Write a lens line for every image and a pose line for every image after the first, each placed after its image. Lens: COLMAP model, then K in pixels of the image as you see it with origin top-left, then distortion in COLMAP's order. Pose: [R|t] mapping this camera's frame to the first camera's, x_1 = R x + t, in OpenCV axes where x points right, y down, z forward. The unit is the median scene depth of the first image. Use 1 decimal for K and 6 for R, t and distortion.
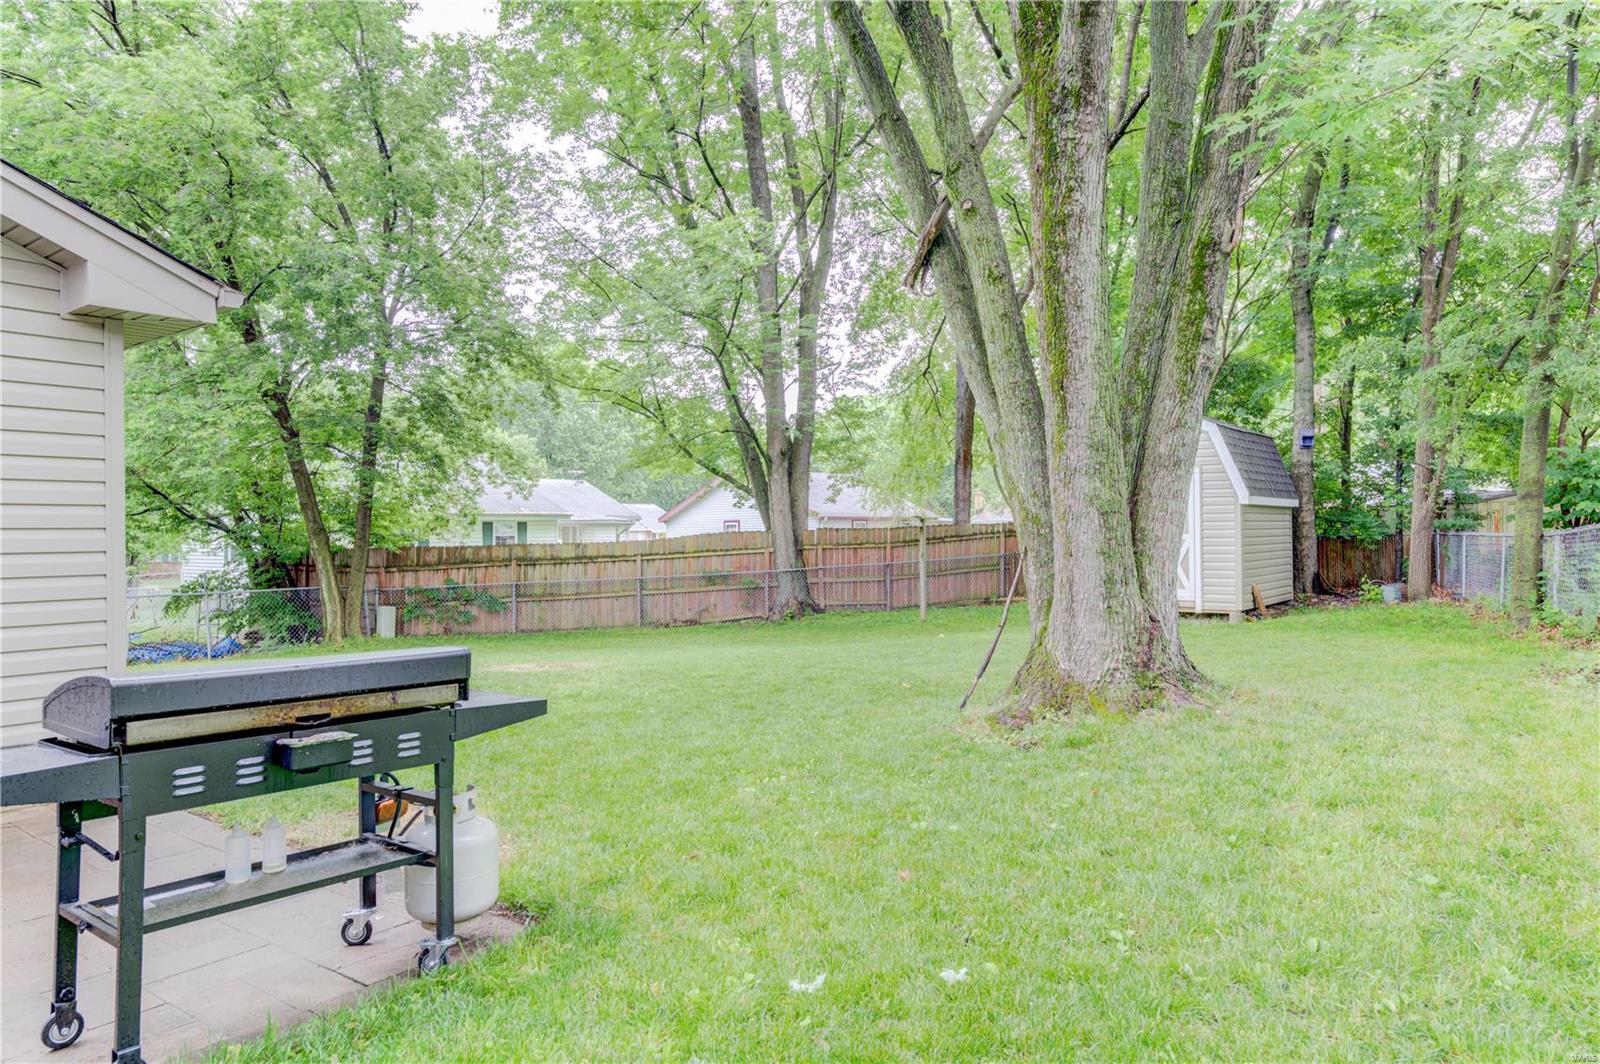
lens RADIAL K [[995.7, 0, 799.9], [0, 995.7, 534.2], [0, 0, 1]] dist [-0.000278, 0.001835]
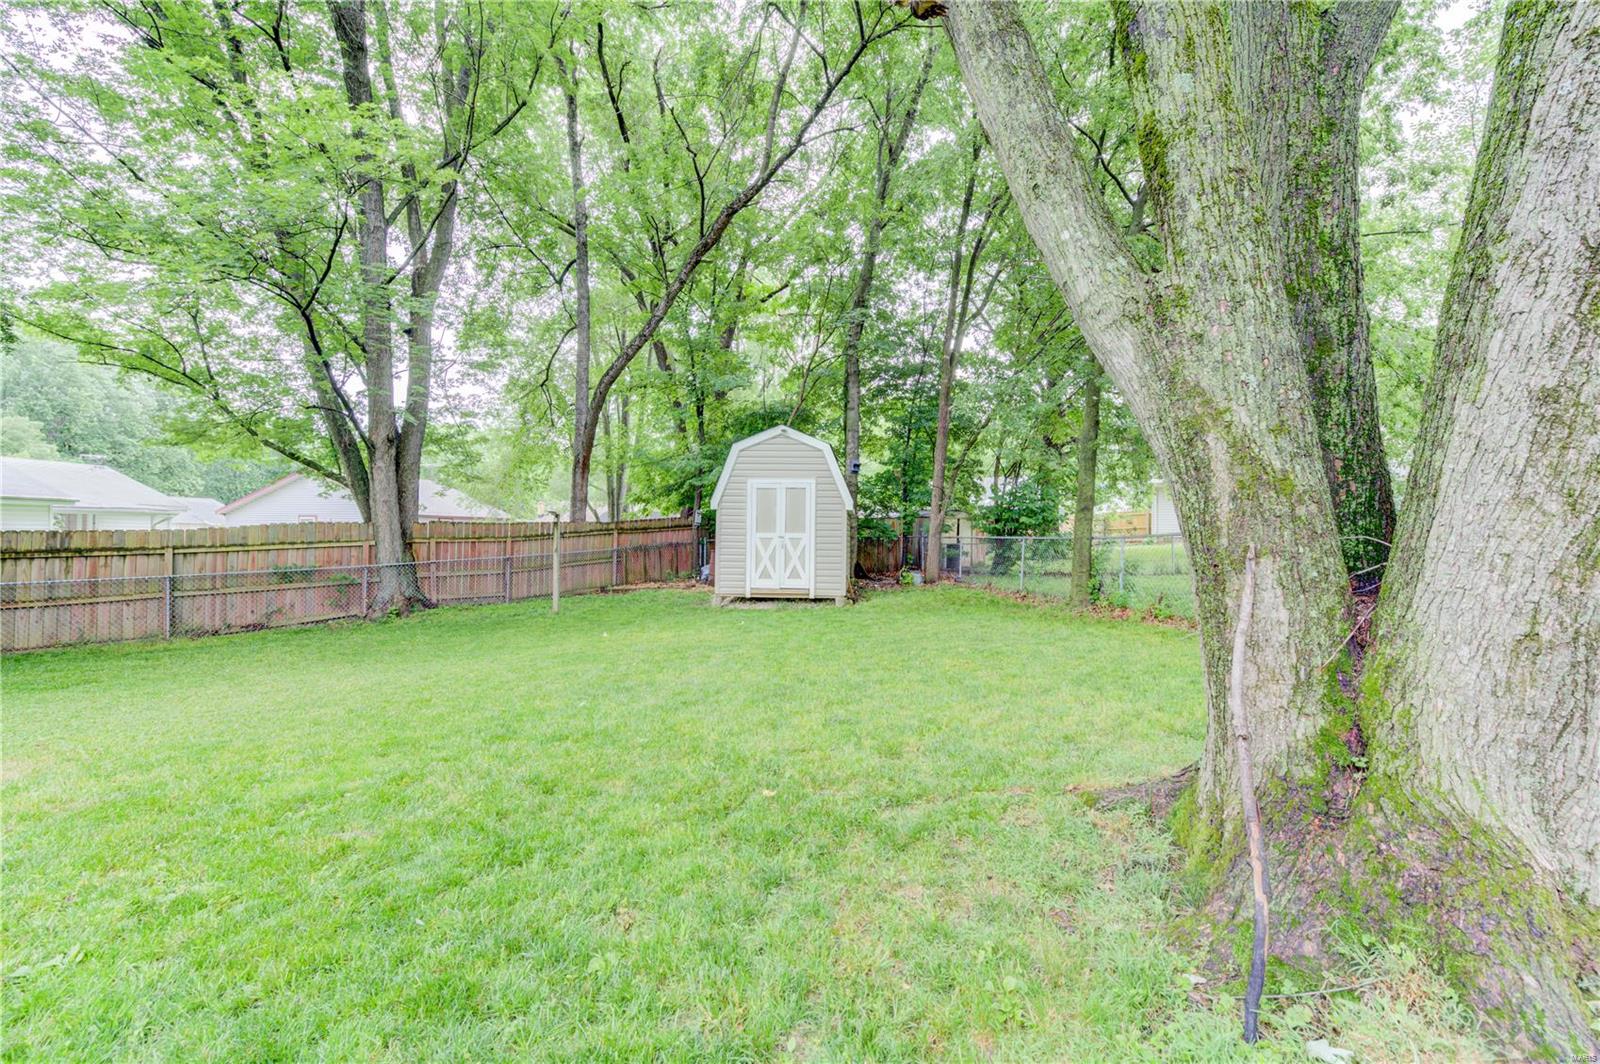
lens RADIAL K [[631.8, 0, 819.4], [0, 631.8, 537.9], [0, 0, 1]] dist [0.008665, -0.000714]
pose [[0.817091, 0.014862, 0.576317, -0.028412], [-0.017776, 0.999842, -0.000581, 0.003866], [-0.576234, -0.009770, 0.817226, 0.270519]]
